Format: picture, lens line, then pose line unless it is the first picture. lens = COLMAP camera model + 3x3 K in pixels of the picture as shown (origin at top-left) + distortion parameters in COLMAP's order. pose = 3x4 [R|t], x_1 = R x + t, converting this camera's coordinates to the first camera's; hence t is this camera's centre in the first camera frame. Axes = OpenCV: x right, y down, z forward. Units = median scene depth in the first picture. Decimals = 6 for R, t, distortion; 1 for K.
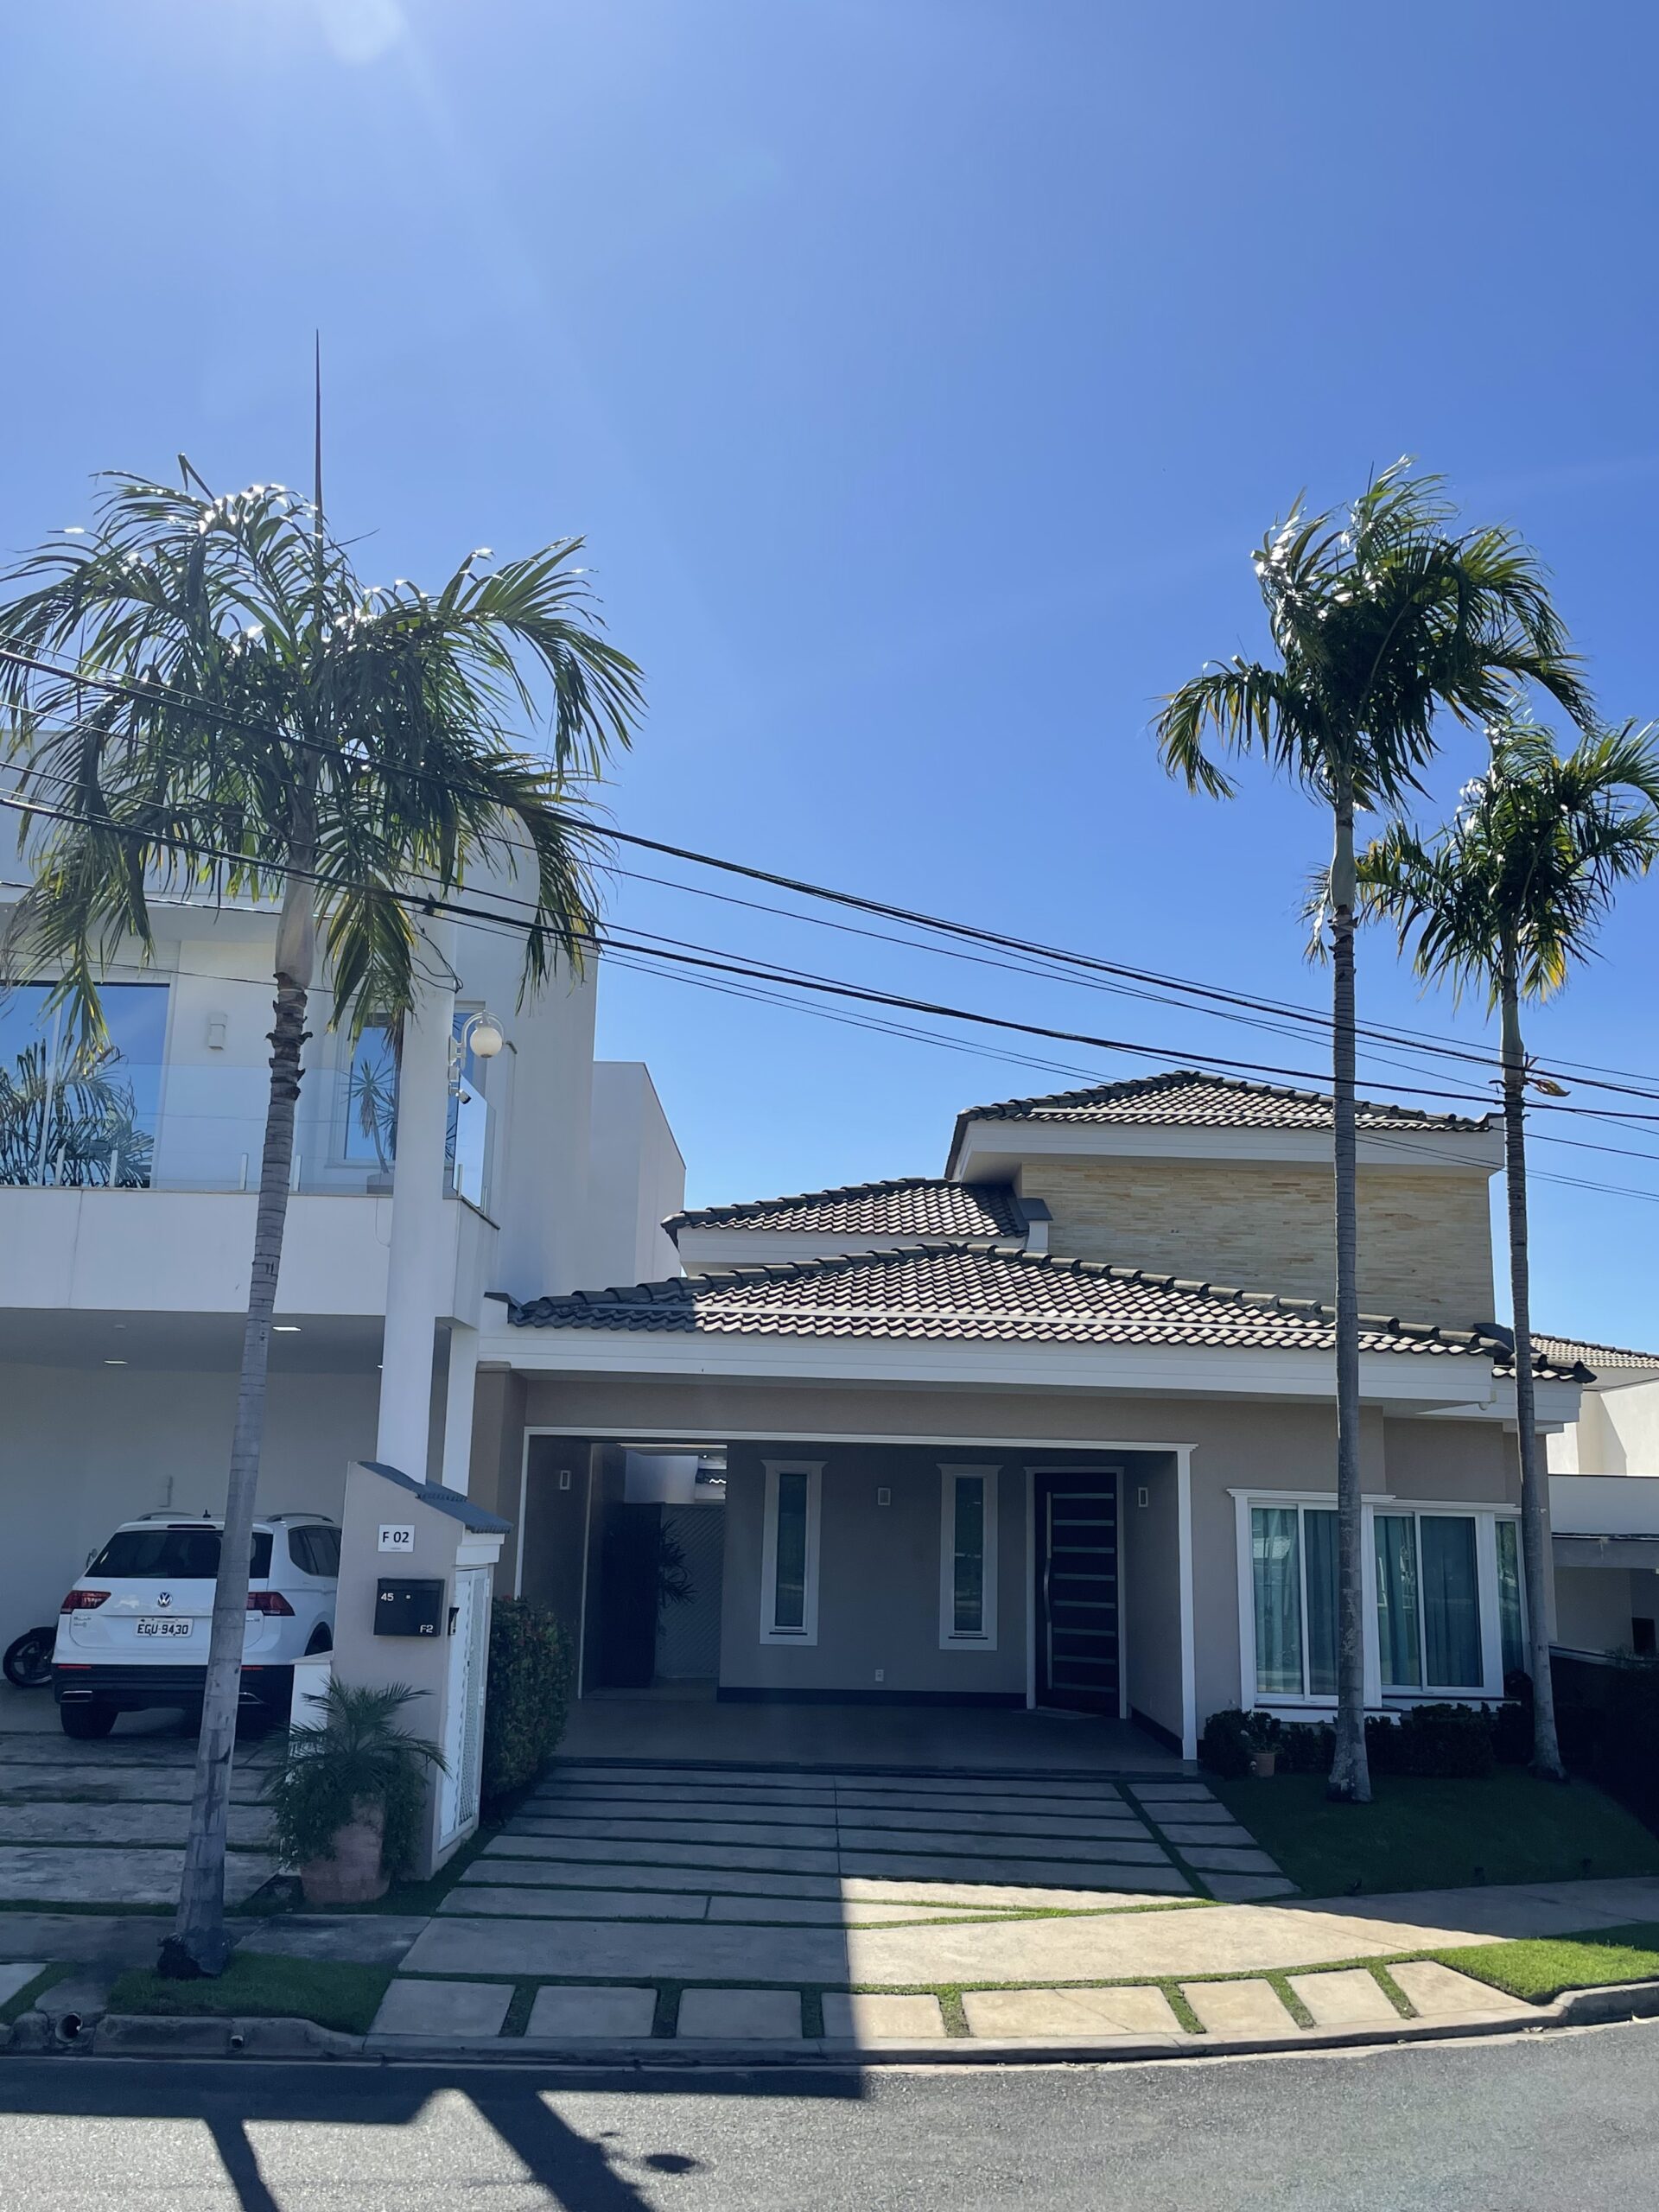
lens RADIAL K [[1984.8, 0, 829.2], [0, 1984.8, 1105.7], [0, 0, 1]] dist [0.005408, -0.005099]
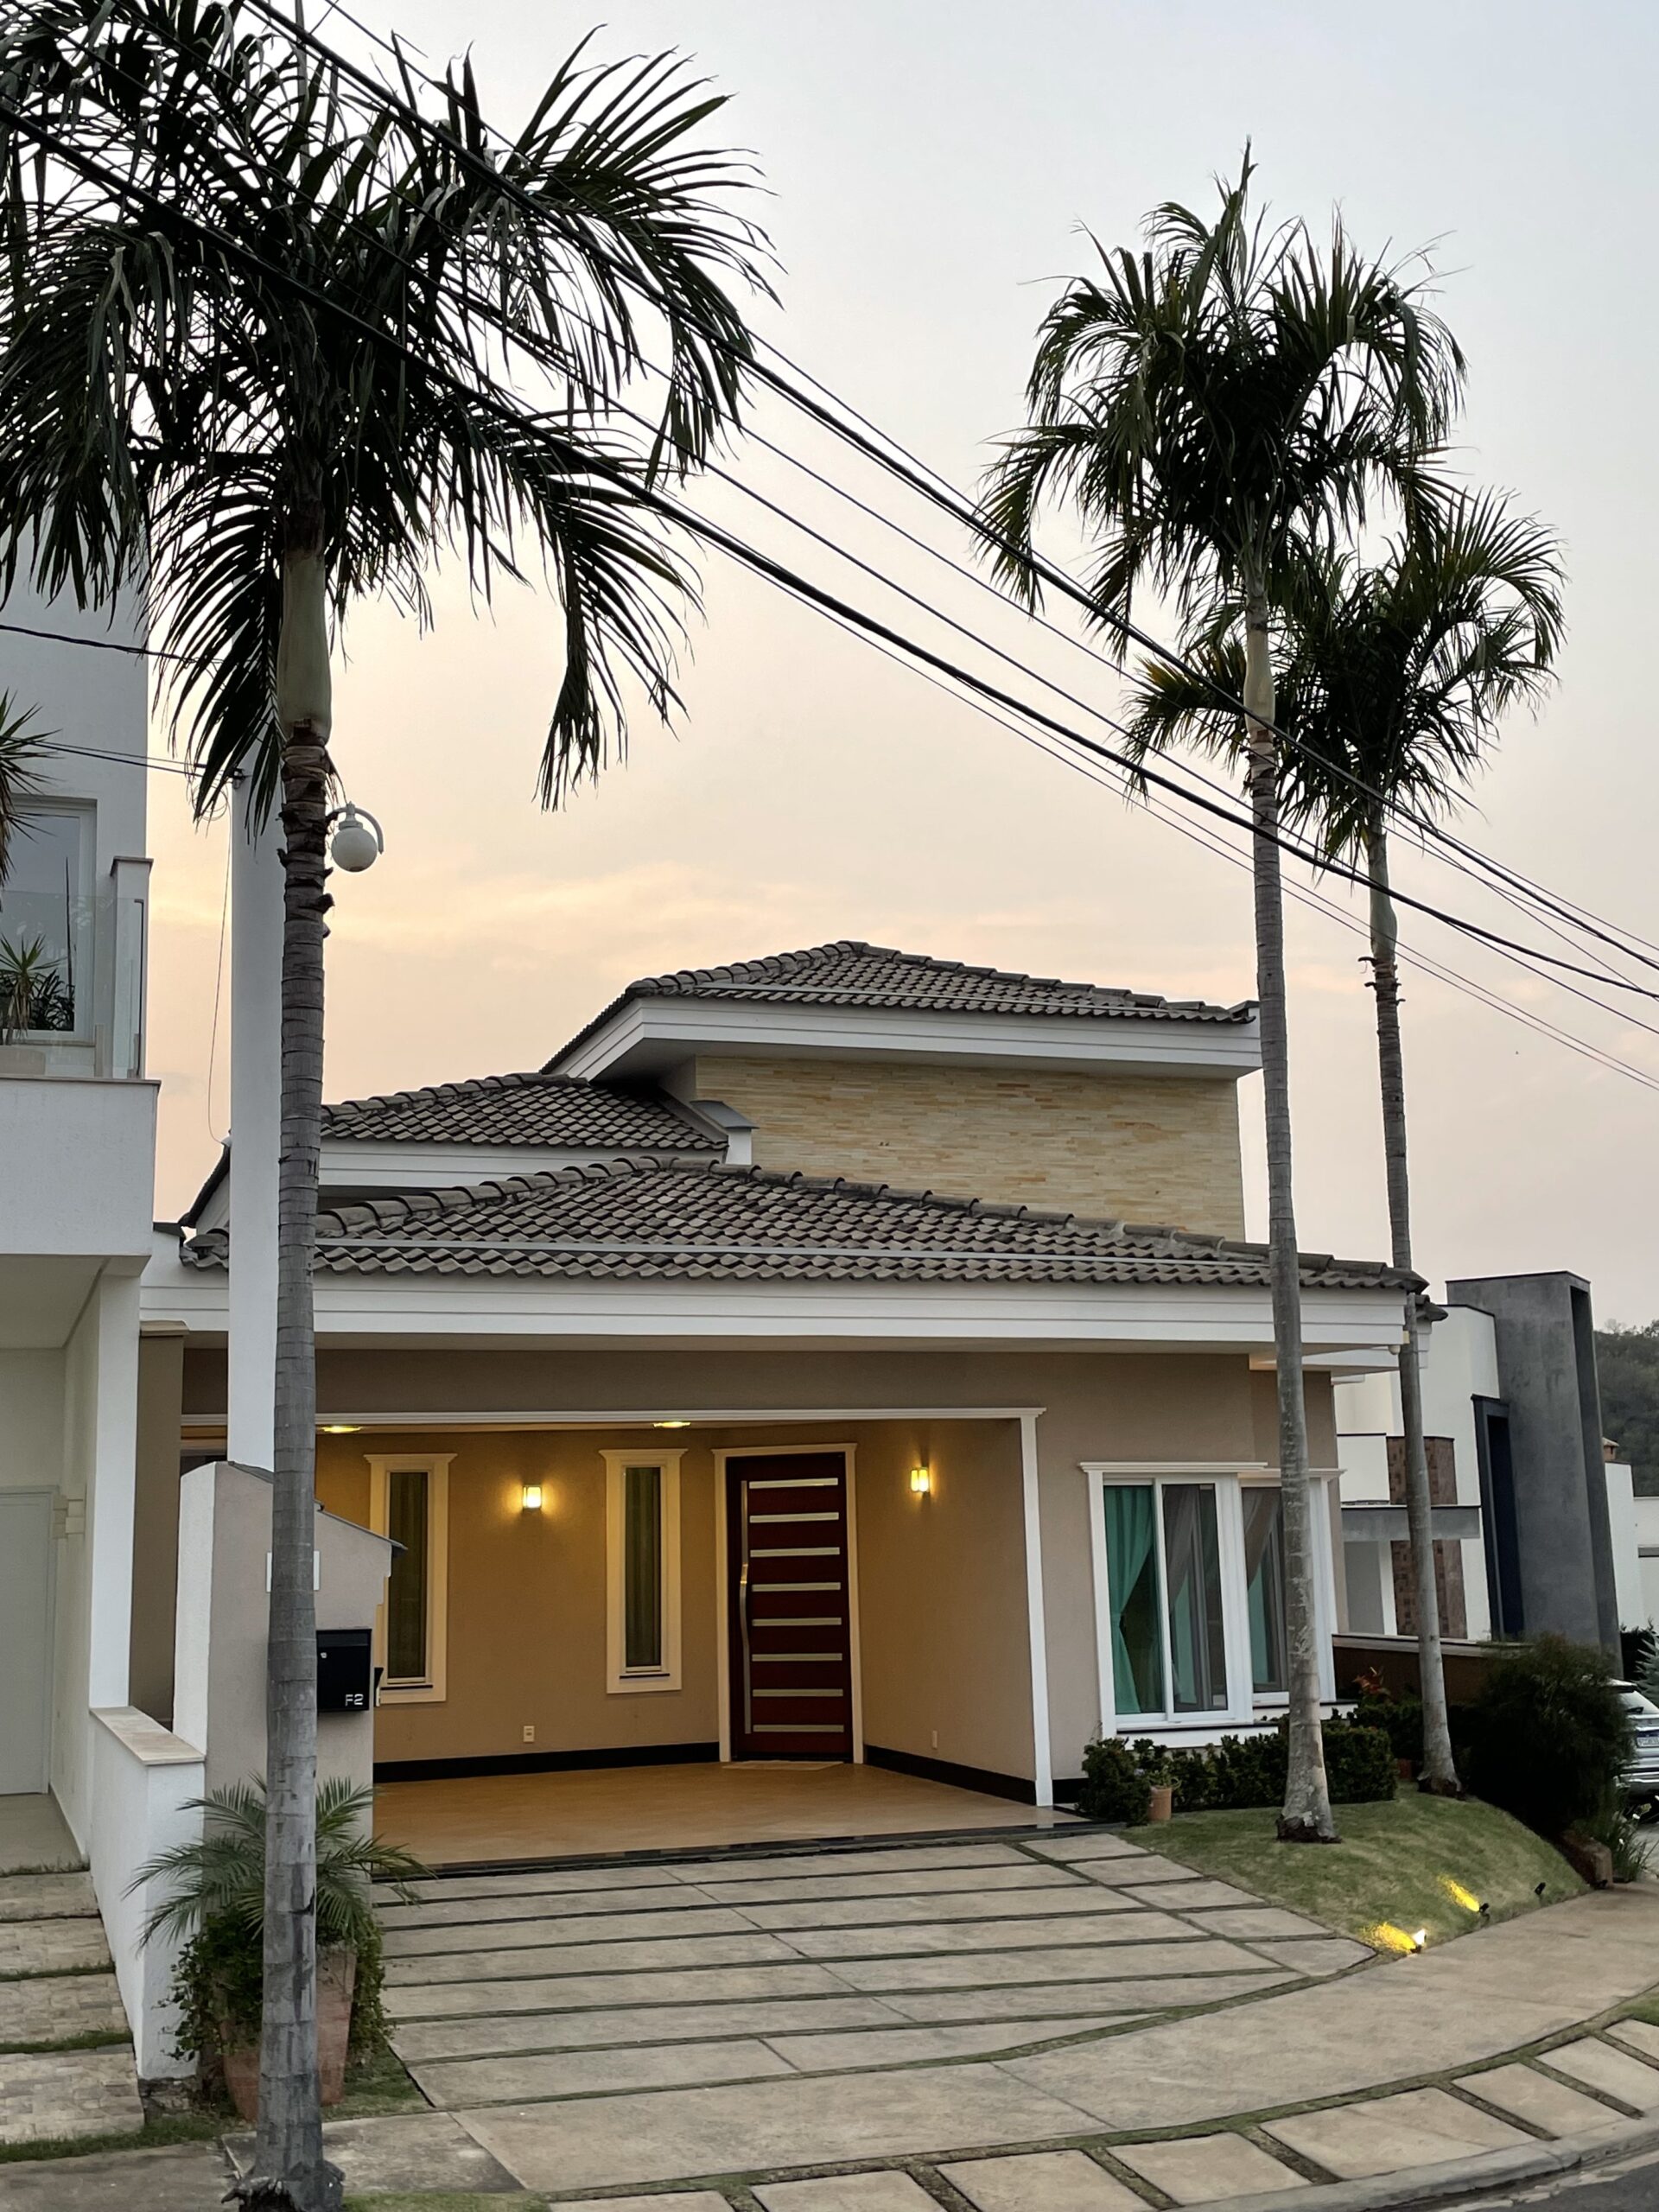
lens RADIAL K [[2525.8, 0, 830.1], [0, 2525.8, 1104.7], [0, 0, 1]] dist [0.032149, 0.000000]
pose [[0.944883, 0.006553, 0.327342, -0.223379], [-0.019716, 0.999124, 0.036911, 0.015070], [-0.326813, -0.041331, 0.944185, 0.087162]]
